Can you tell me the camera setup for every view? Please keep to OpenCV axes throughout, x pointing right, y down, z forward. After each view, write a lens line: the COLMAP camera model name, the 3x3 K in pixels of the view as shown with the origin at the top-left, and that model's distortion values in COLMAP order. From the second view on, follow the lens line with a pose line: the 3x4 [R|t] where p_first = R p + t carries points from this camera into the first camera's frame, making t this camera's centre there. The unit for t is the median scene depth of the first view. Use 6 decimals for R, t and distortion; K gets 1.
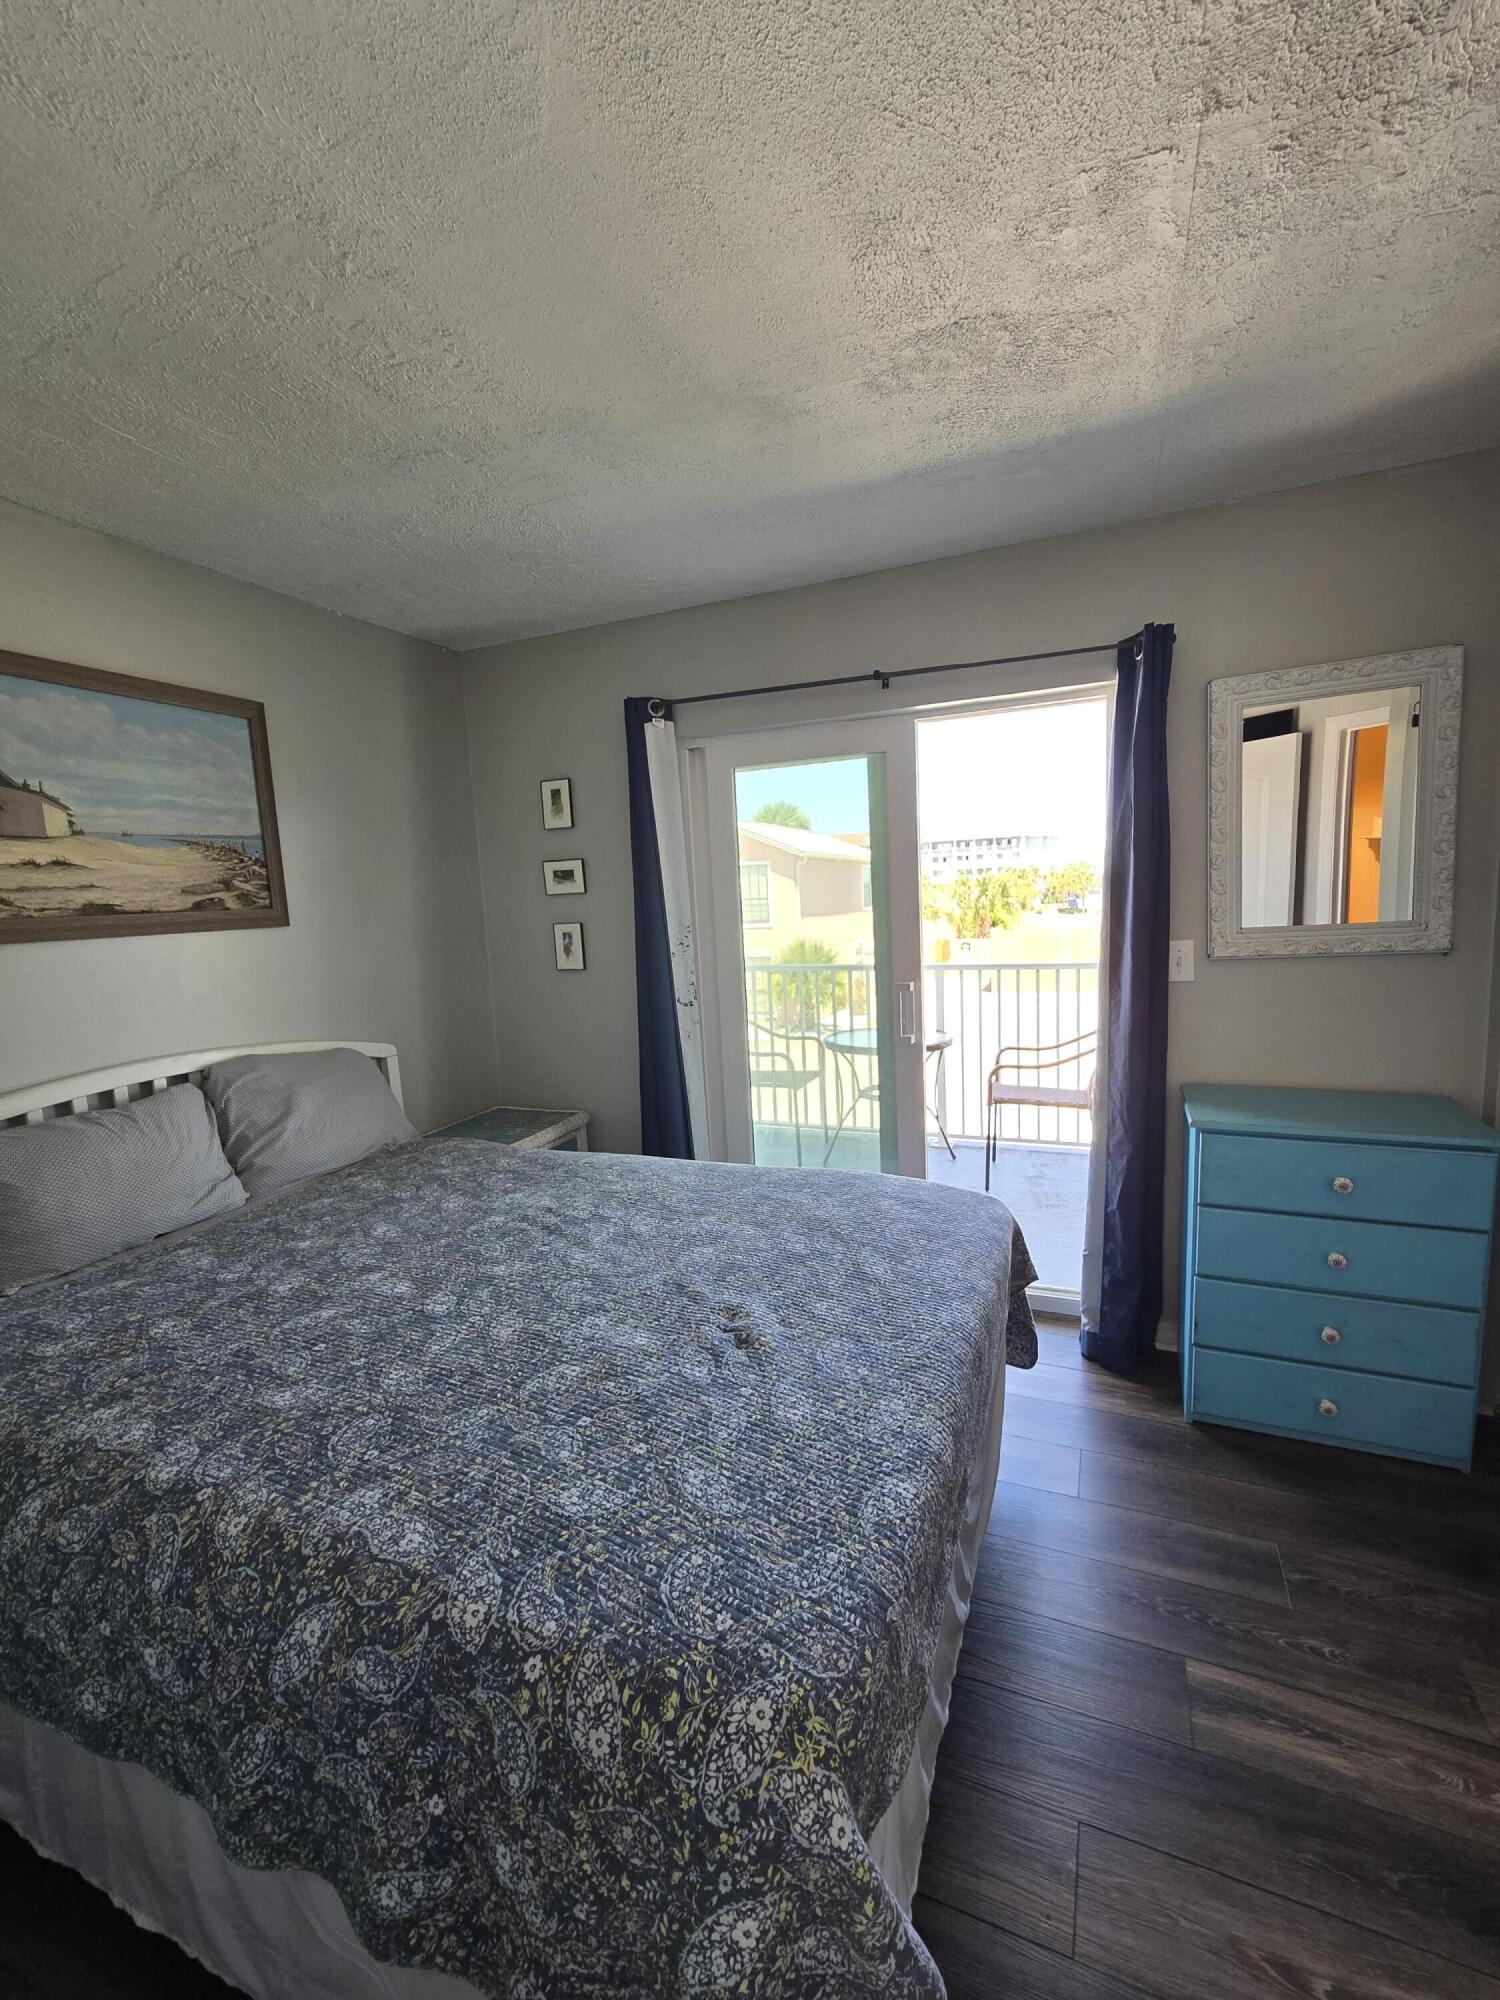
lens RADIAL K [[824.2, 0, 771.4], [0, 824.2, 989.3], [0, 0, 1]] dist [-0.000853, 0.000484]
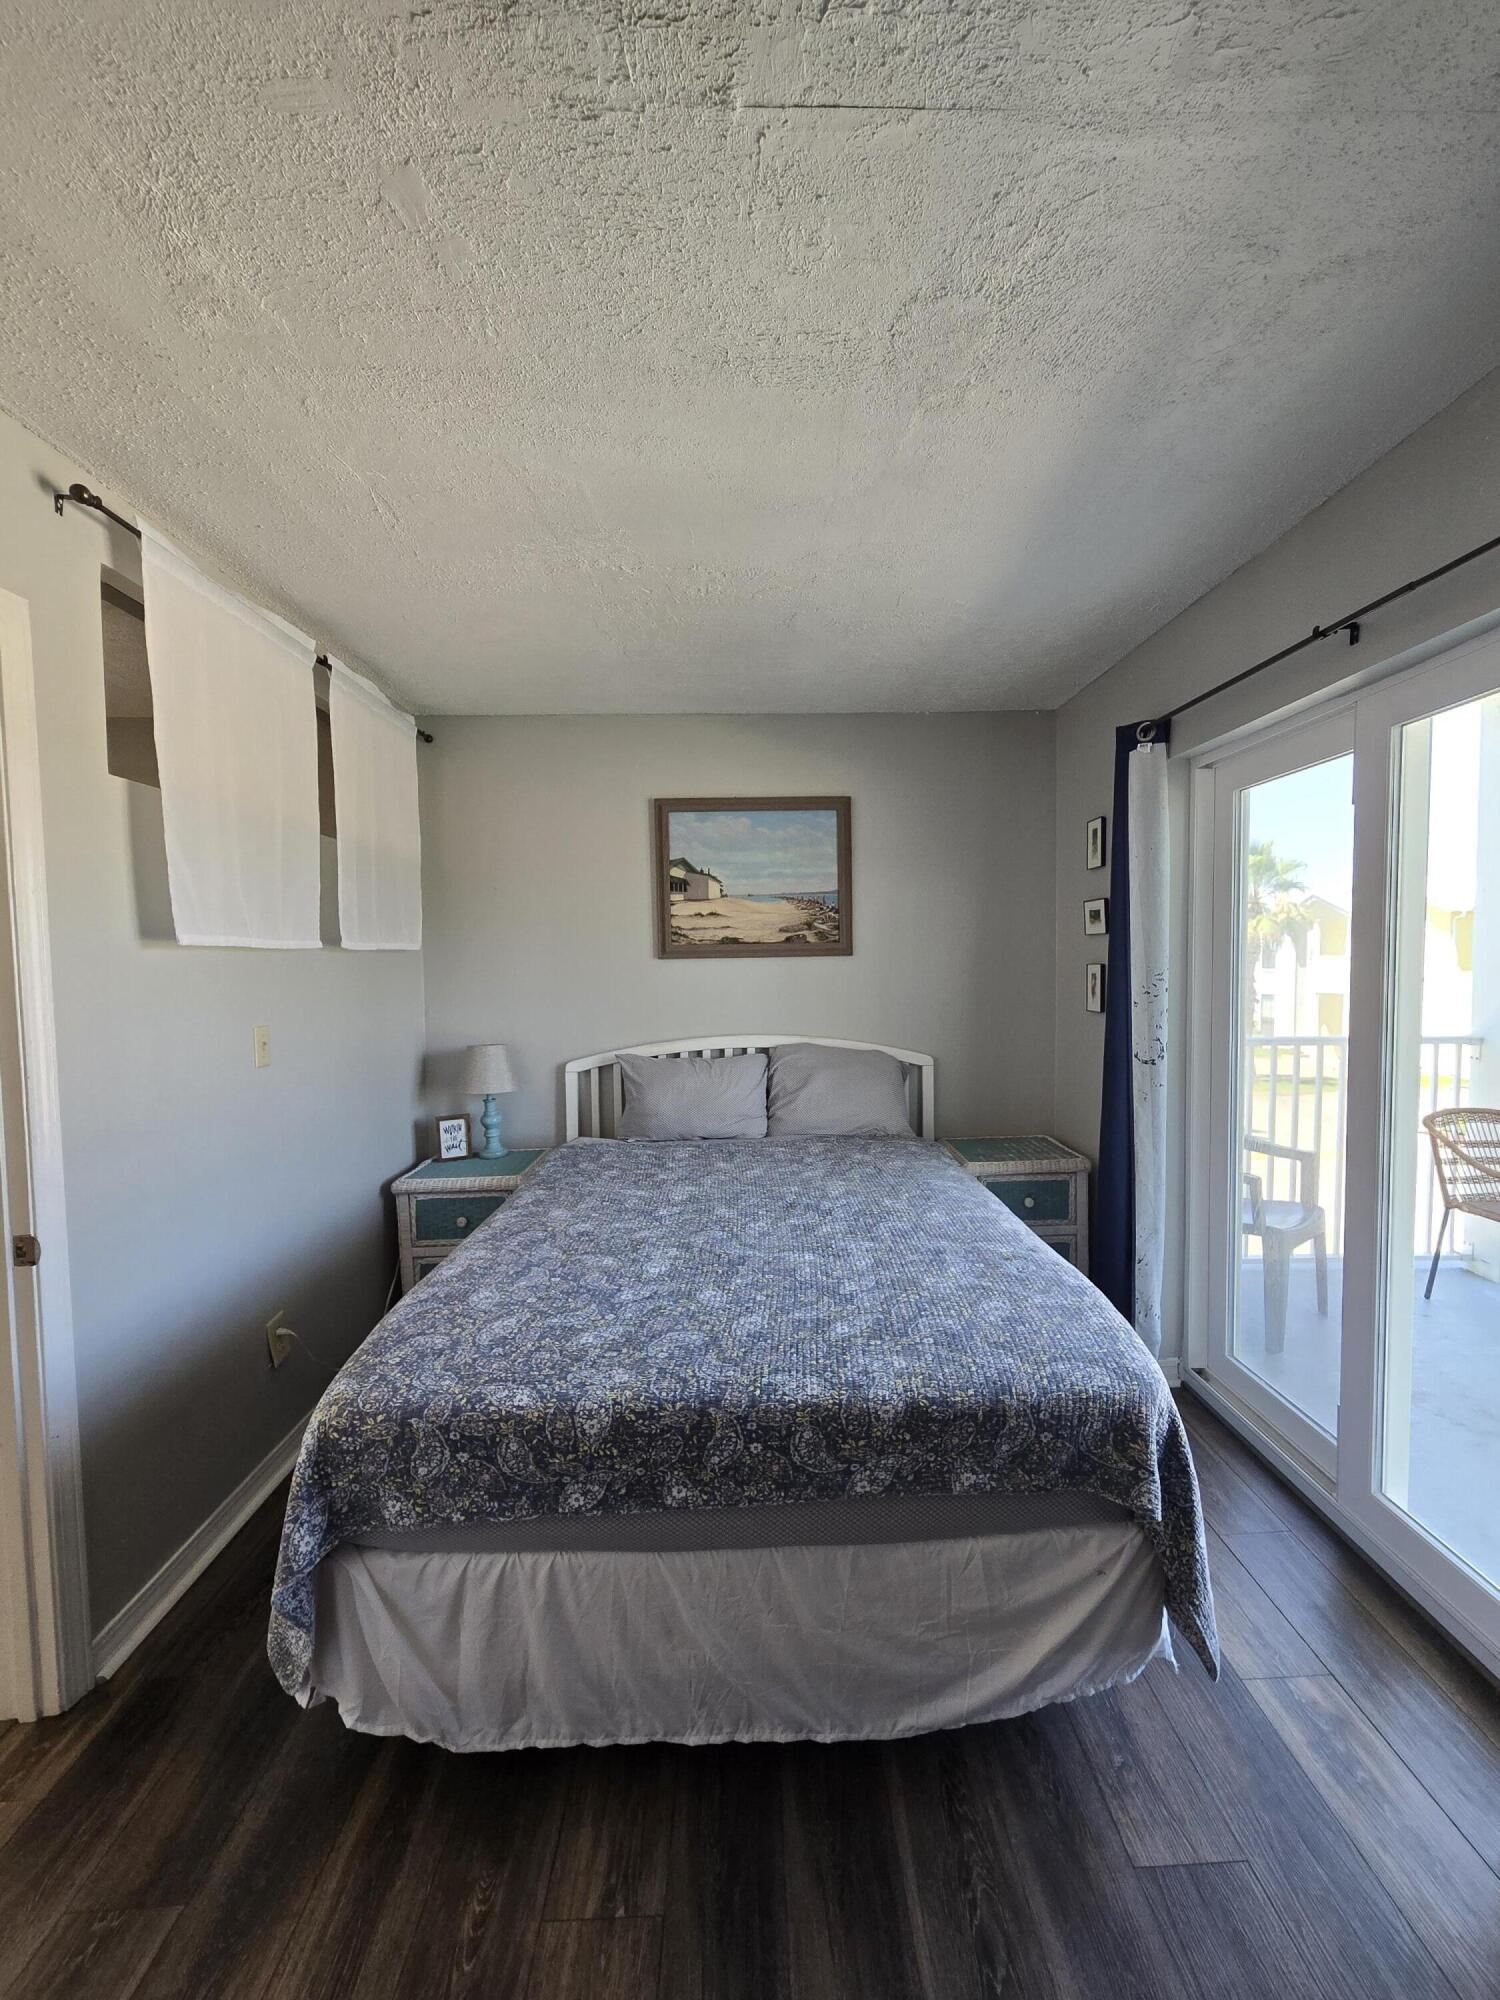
lens RADIAL K [[824.2, 0, 779.1], [0, 824.2, 989.8], [0, 0, 1]] dist [-0.000853, 0.000484]
pose [[0.417217, 0.075712, -0.905648, 0.686185], [-0.107360, 0.993652, 0.033610, -0.059556], [0.902443, 0.083207, 0.422697, 0.356090]]
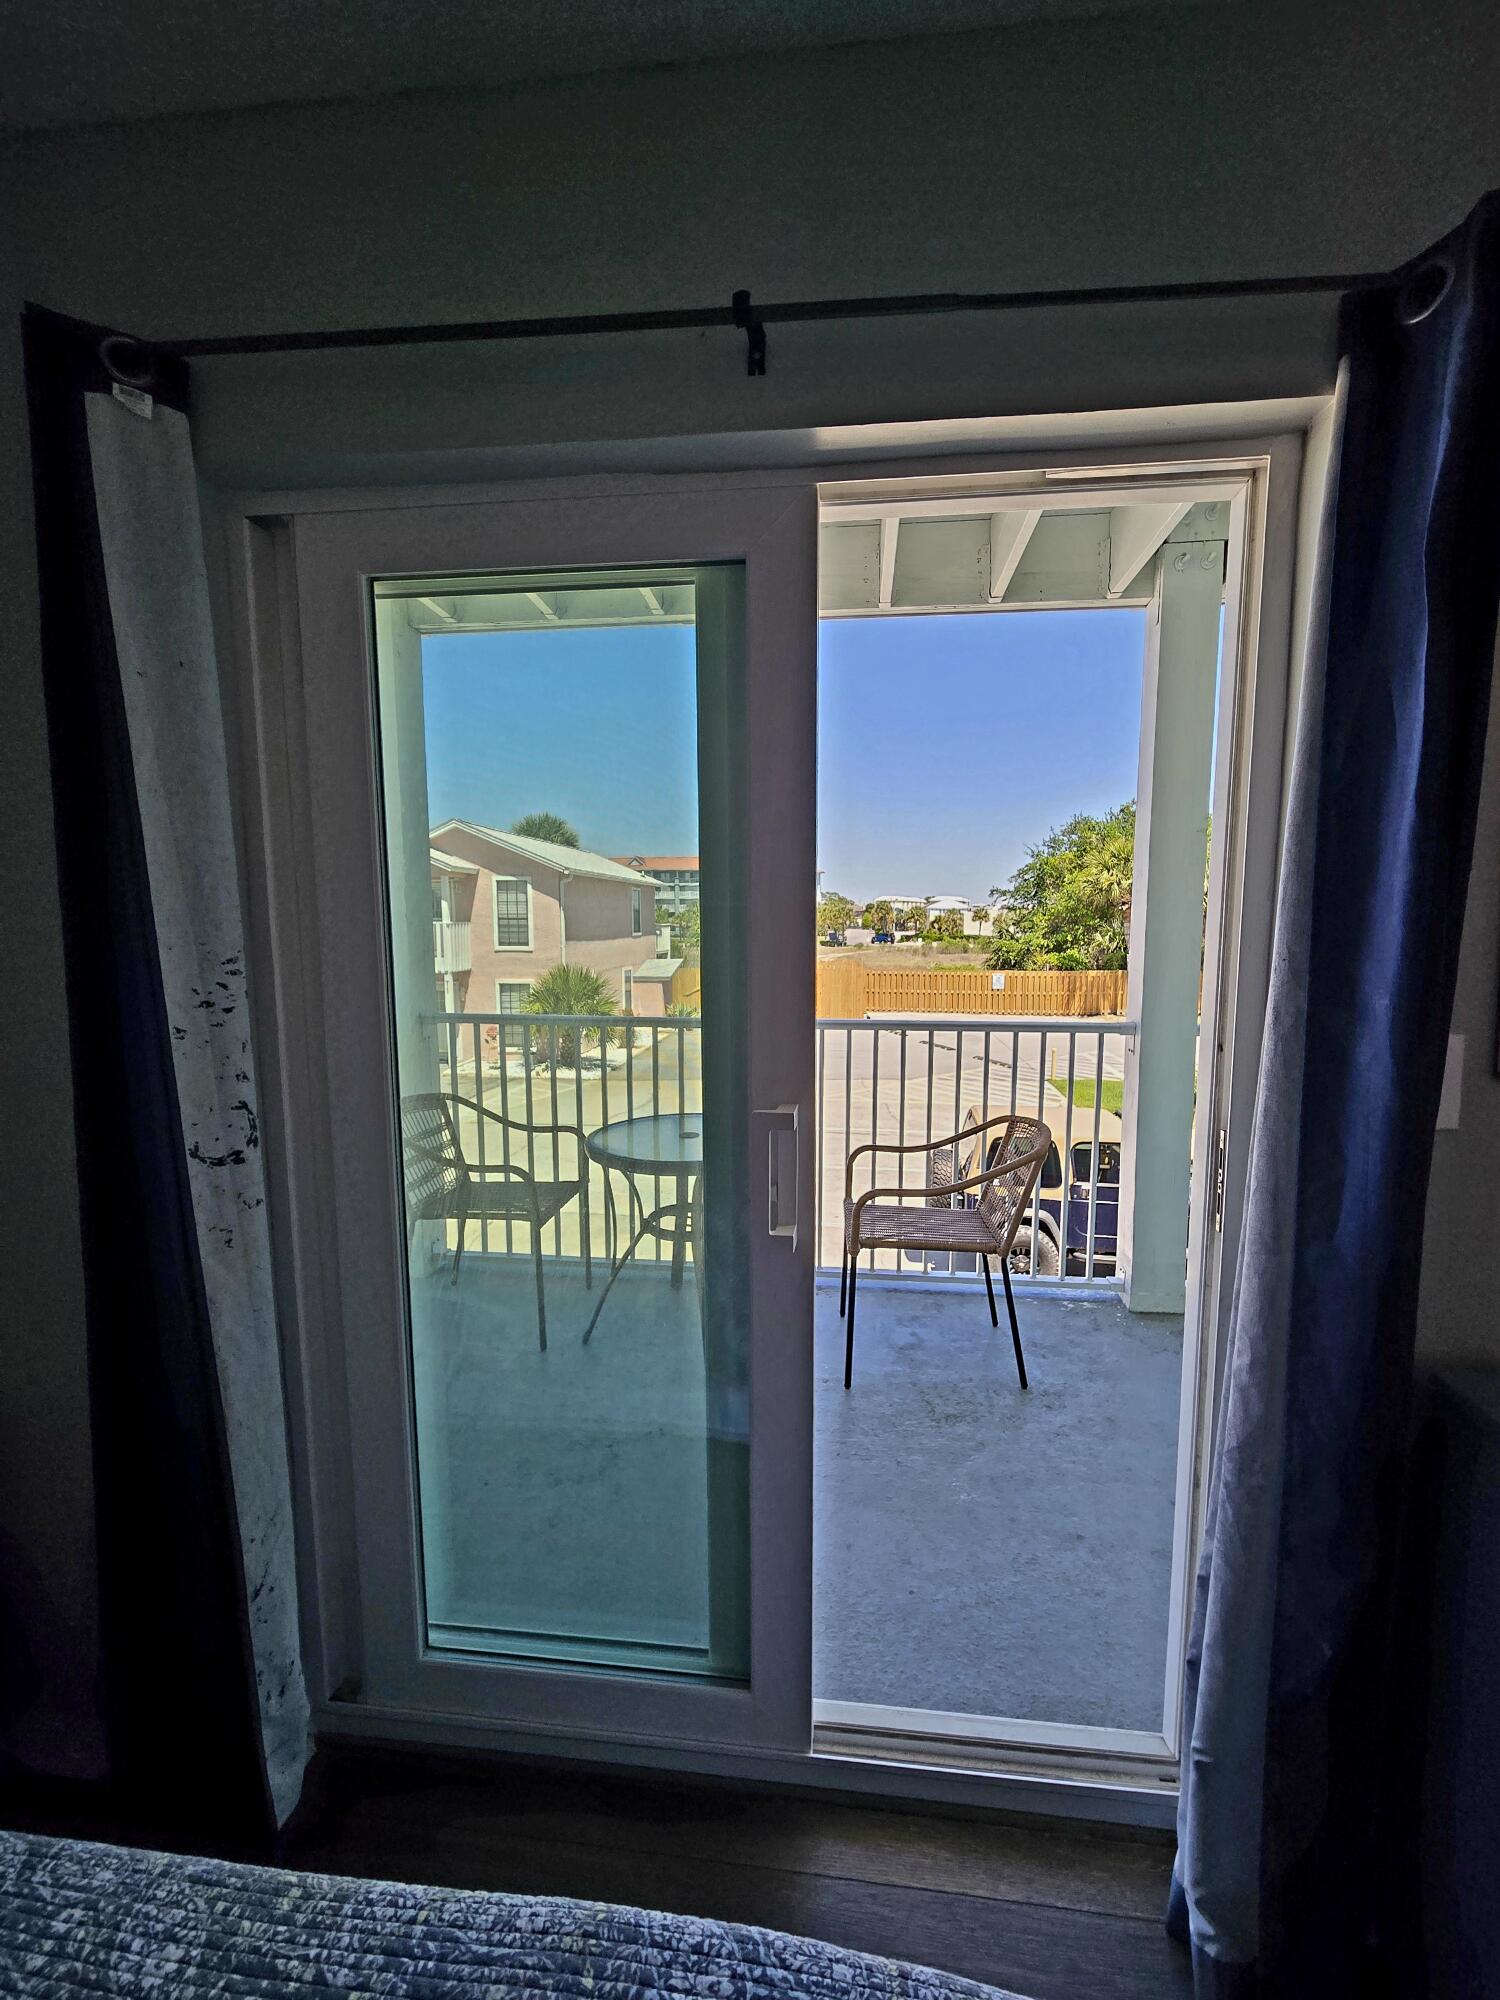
lens RADIAL K [[824.2, 0, 773.6], [0, 824.2, 1013.2], [0, 0, 1]] dist [-0.000853, 0.000484]
pose [[0.960293, 0.013670, 0.278659, 0.048997], [-0.012795, 0.999906, -0.004959, -0.068761], [-0.278701, 0.001196, 0.960377, 0.731269]]
